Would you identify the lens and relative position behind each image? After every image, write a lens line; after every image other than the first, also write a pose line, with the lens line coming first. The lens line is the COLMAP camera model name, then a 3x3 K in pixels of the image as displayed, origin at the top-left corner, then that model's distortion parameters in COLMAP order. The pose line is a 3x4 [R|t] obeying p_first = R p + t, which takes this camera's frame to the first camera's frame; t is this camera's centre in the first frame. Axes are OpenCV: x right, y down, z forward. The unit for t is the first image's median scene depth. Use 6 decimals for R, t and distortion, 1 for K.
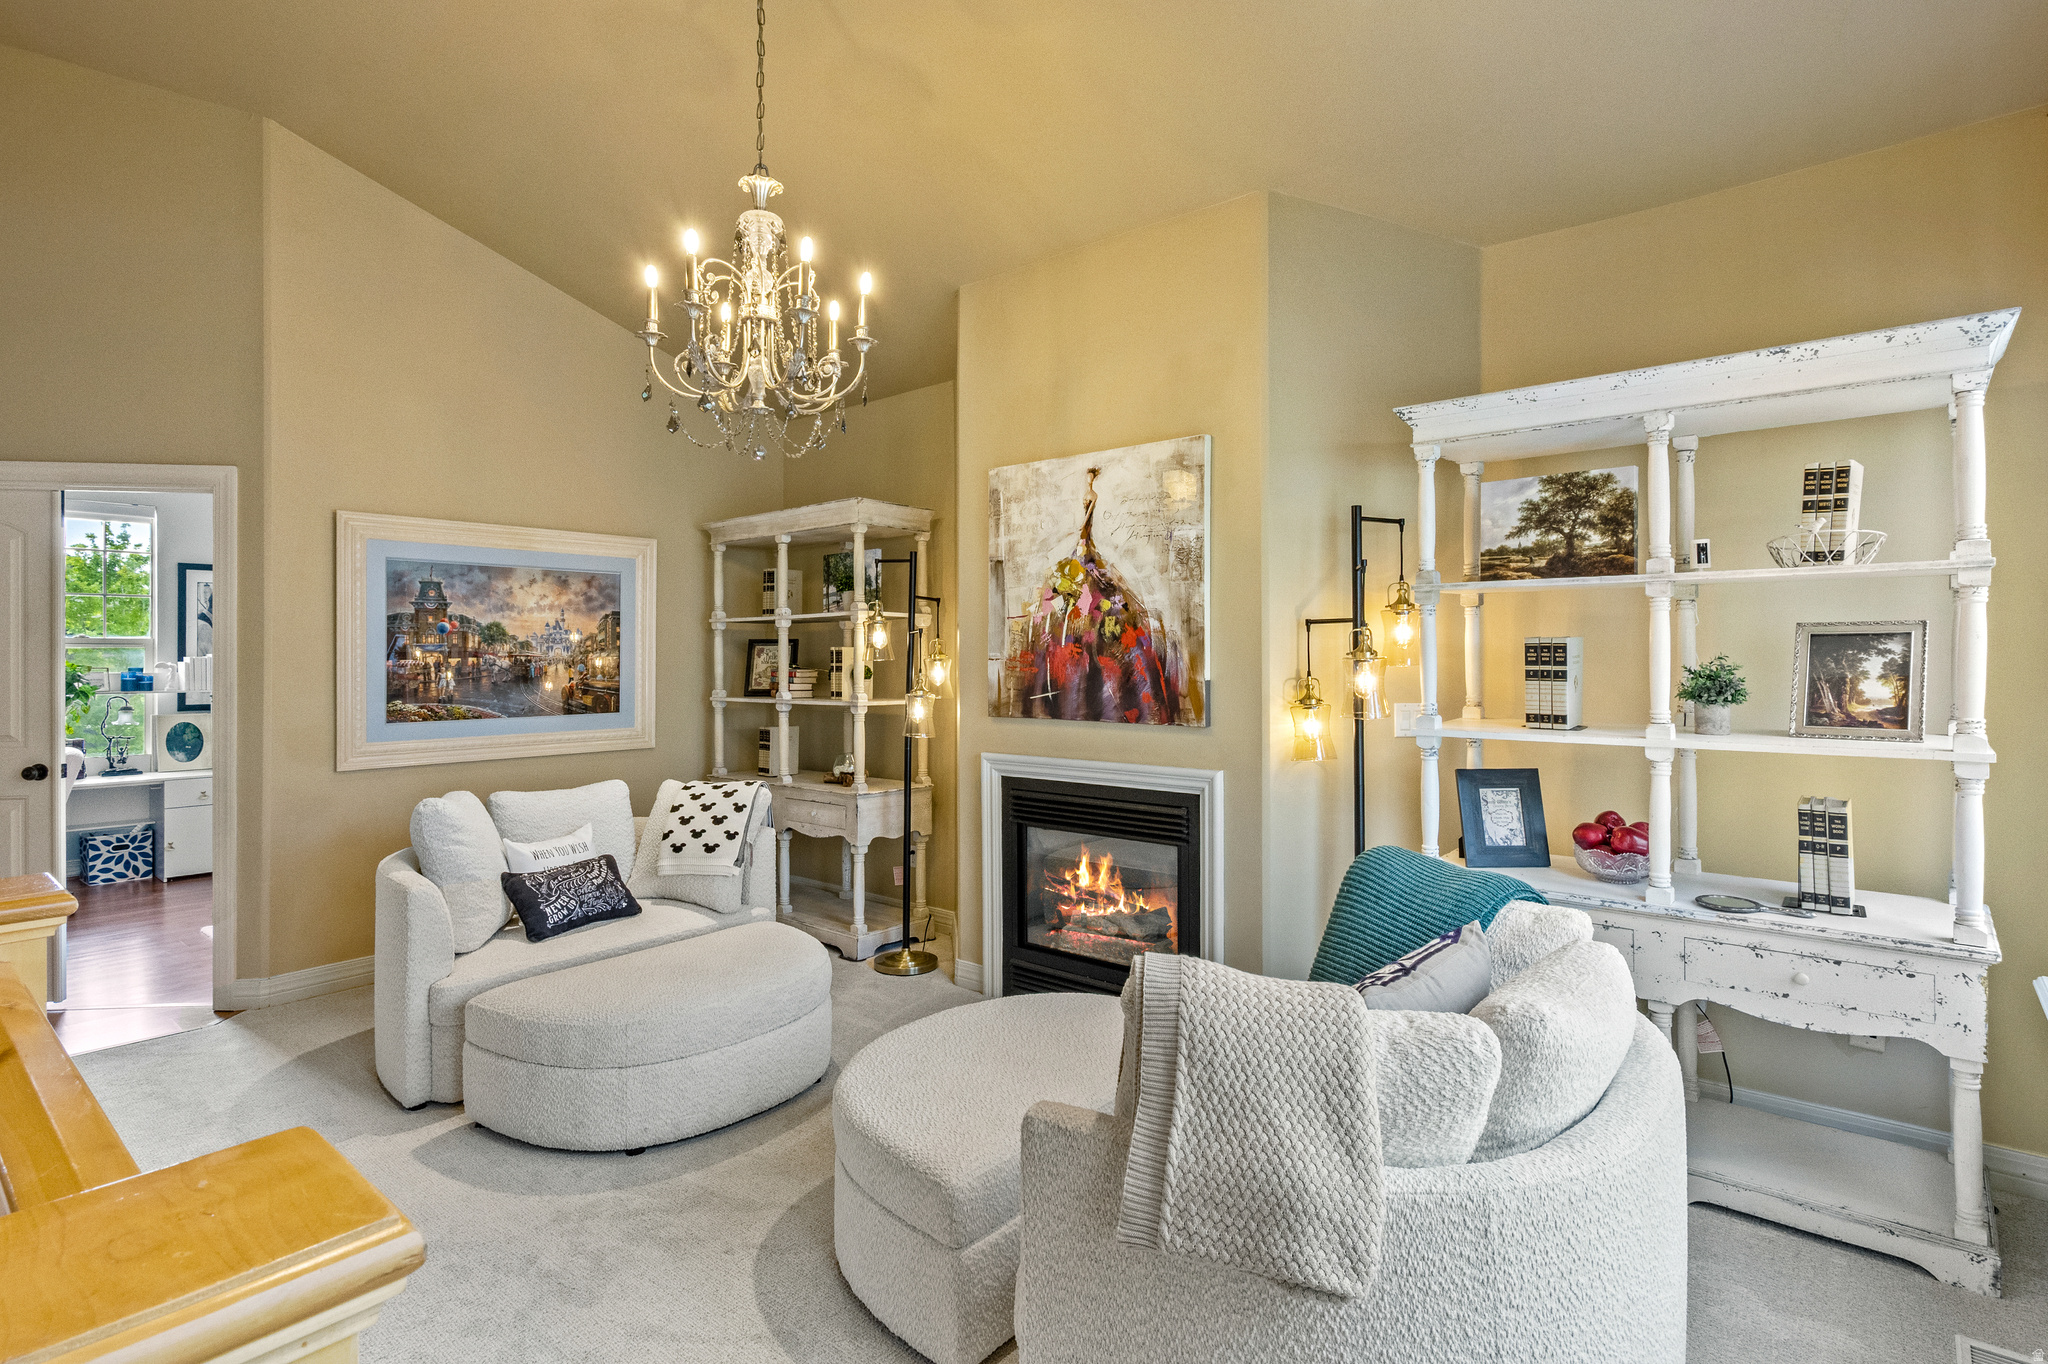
lens RADIAL K [[1030.9, 0, 1000.7], [0, 1030.9, 650.5], [0, 0, 1]] dist [-0.001108, 0.002843]
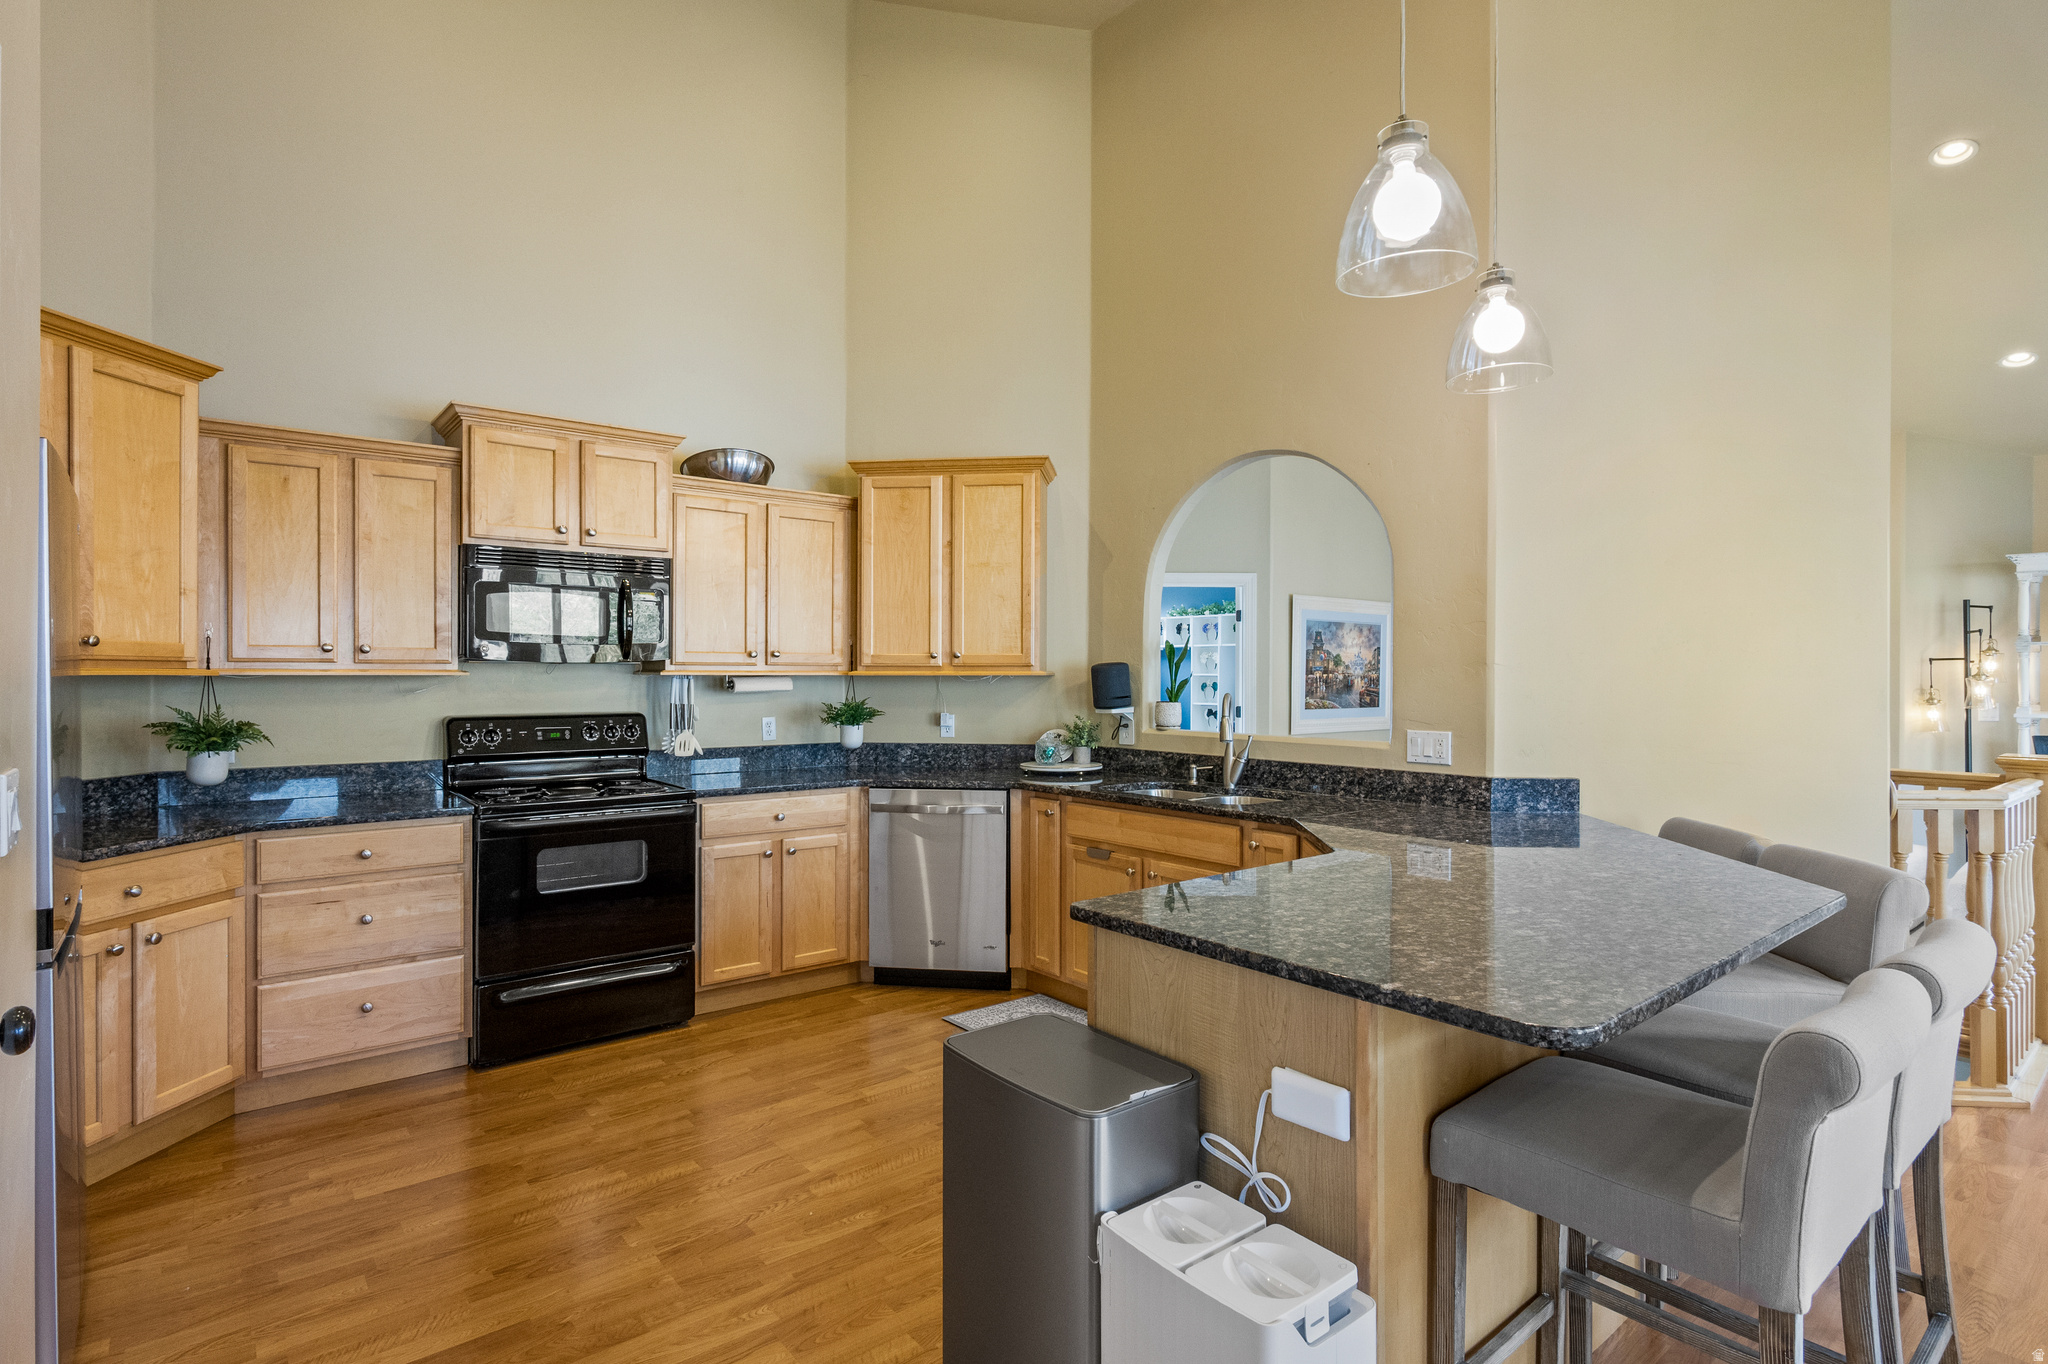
lens RADIAL K [[1030.9, 0, 1020.2], [0, 1030.9, 675.9], [0, 0, 1]] dist [-0.001108, 0.002843]
pose [[0.984357, 0.009243, -0.175942, -0.883241], [-0.008110, 0.999941, 0.007158, 0.002203], [0.175998, -0.005619, 0.984375, -1.010128]]
